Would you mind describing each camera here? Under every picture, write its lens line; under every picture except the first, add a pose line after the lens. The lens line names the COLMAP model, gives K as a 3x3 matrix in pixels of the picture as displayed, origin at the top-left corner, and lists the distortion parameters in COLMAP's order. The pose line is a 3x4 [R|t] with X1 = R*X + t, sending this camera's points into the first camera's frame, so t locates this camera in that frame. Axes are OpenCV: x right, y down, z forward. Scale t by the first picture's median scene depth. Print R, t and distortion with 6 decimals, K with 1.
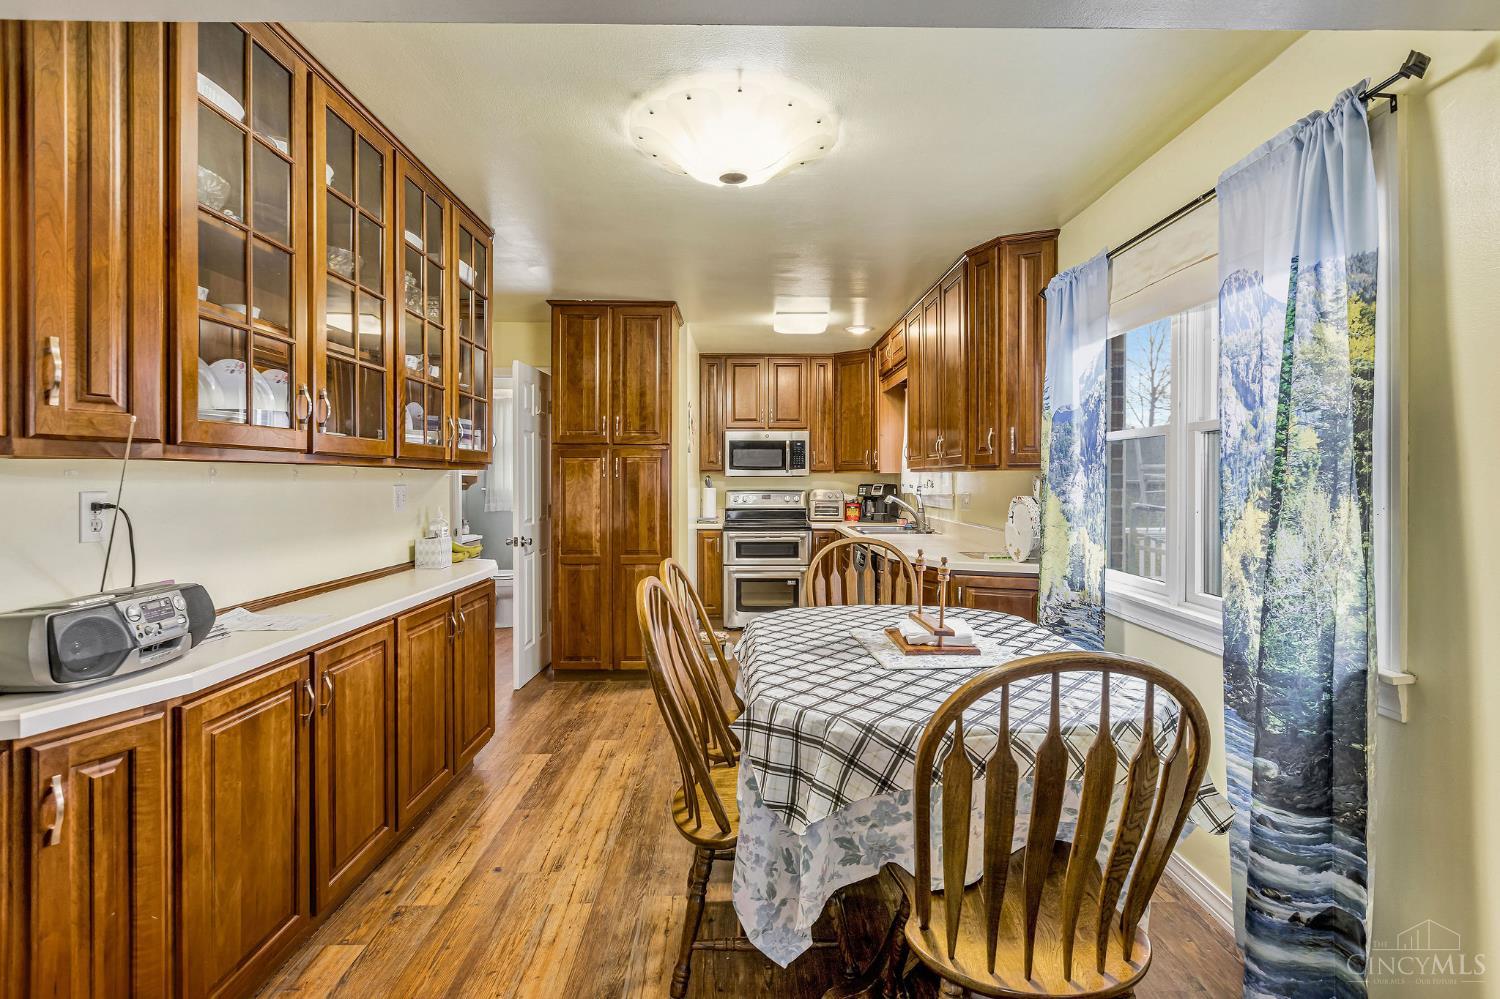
lens RADIAL K [[736.4, 0, 750.0], [0, 736.4, 499.5], [0, 0, 1]] dist [0.000064, -0.000004]
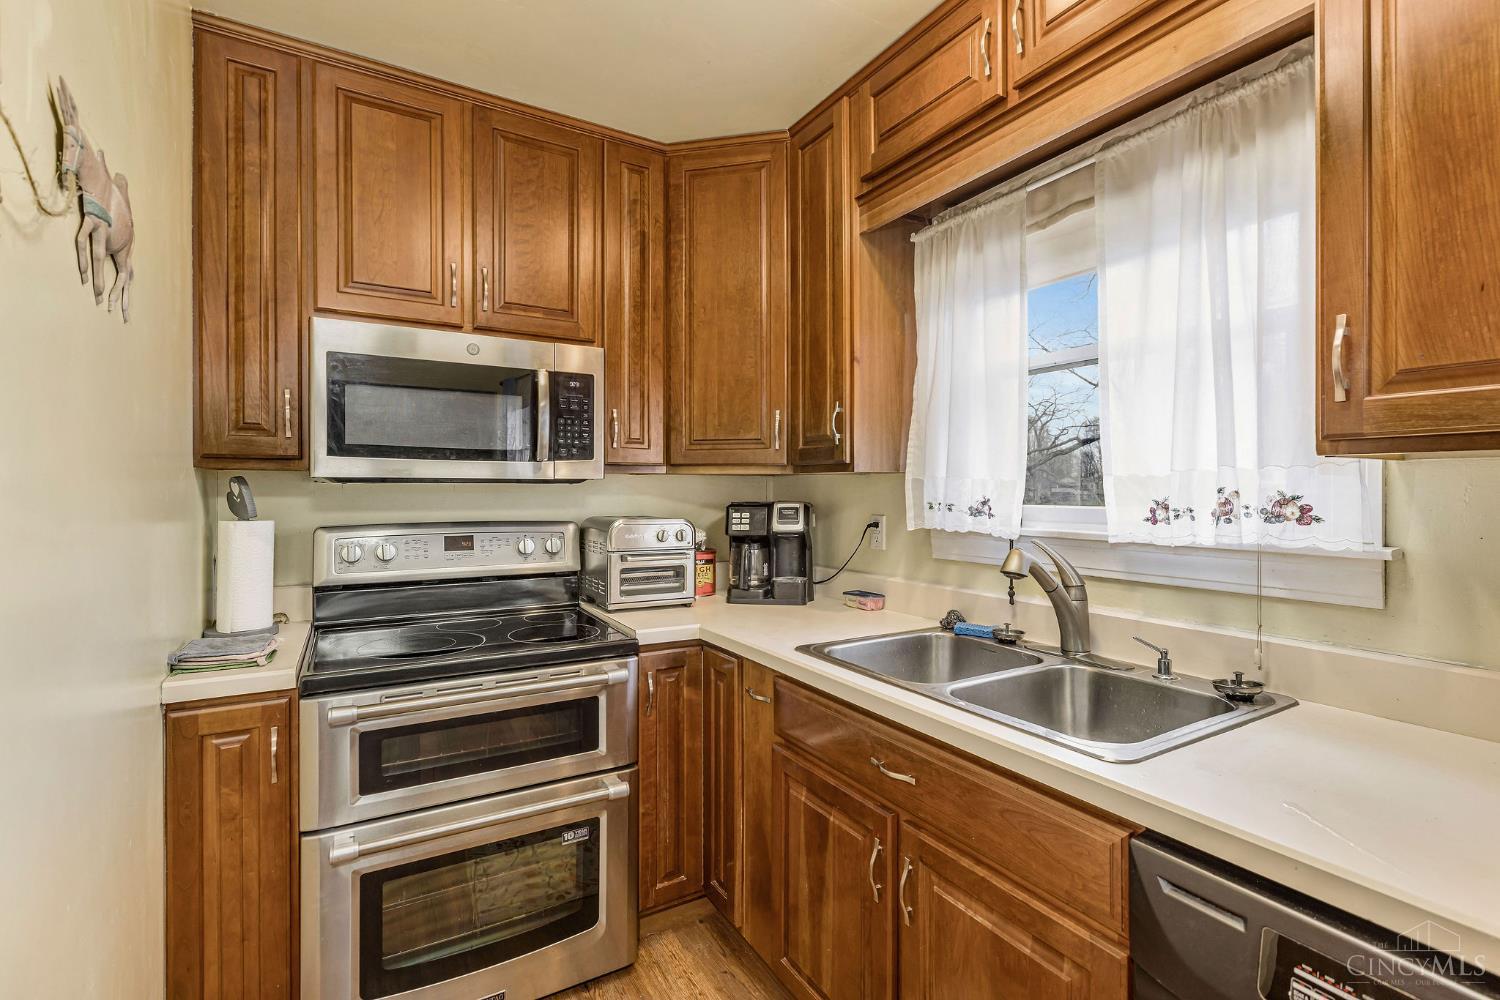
lens RADIAL K [[670.0, 0, 742.5], [0, 670.0, 500.4], [0, 0, 1]] dist [0.013374, 0.000539]
pose [[0.867508, -0.003683, 0.497410, -0.018758], [0.011634, 0.999849, -0.012887, -0.018363], [-0.497288, 0.016967, 0.867420, 0.700801]]
